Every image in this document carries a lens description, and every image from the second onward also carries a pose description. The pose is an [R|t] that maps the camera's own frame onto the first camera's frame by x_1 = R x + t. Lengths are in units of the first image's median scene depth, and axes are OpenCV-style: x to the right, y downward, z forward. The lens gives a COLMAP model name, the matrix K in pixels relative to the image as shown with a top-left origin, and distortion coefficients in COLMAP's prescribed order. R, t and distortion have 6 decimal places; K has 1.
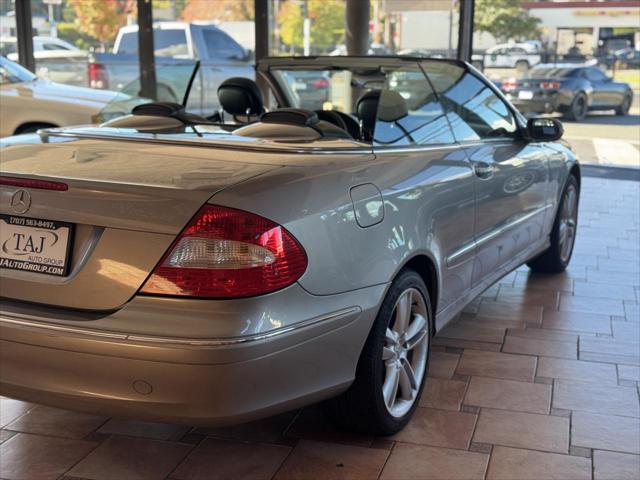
lens RADIAL K [[904.1, 0, 318.4], [0, 904.1, 238.0], [0, 0, 1]] dist [0.188102, -0.157018]
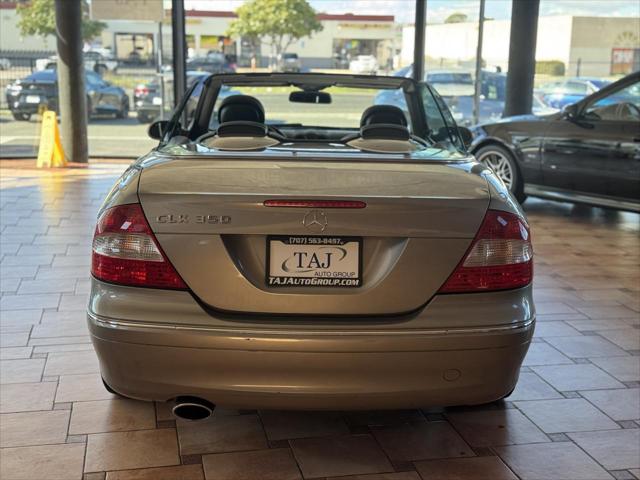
lens RADIAL K [[904.1, 0, 318.4], [0, 904.1, 238.0], [0, 0, 1]] dist [0.188102, -0.157018]
pose [[0.882356, -0.086591, 0.462546, -0.658853], [0.088288, 0.995932, 0.018023, -0.031831], [-0.462225, 0.024935, 0.886412, 0.055663]]
